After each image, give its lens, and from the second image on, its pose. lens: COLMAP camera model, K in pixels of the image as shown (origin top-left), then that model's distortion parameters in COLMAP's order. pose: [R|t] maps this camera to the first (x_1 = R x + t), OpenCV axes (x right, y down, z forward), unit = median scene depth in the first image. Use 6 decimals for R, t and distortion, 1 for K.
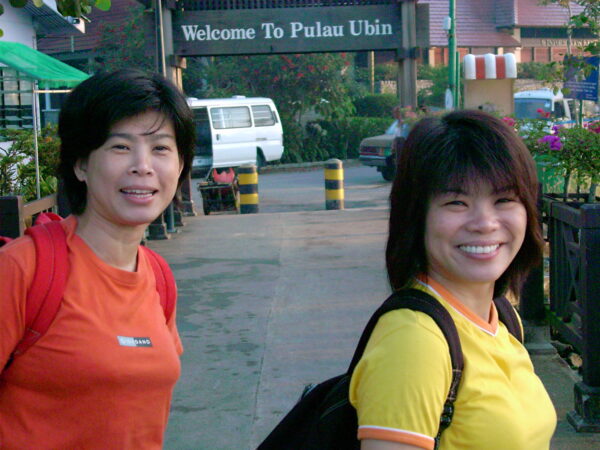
lens RADIAL K [[1626.2, 0, 299.3], [0, 1626.2, 226.4], [0, 0, 1]] dist [0.075408, 0.000000]
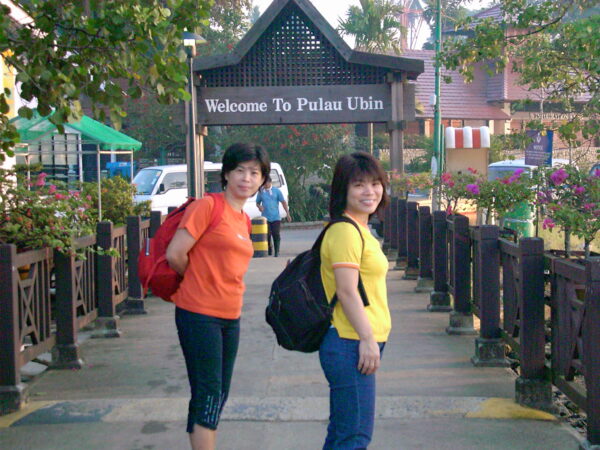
lens RADIAL K [[1626.2, 0, 300.5], [0, 1626.2, 224.2], [0, 0, 1]] dist [0.075408, 0.000000]
pose [[0.999903, 0.013835, -0.001380, -0.000154], [-0.013881, 0.998983, -0.042896, 0.016515], [0.000785, 0.042911, 0.999079, -0.172295]]
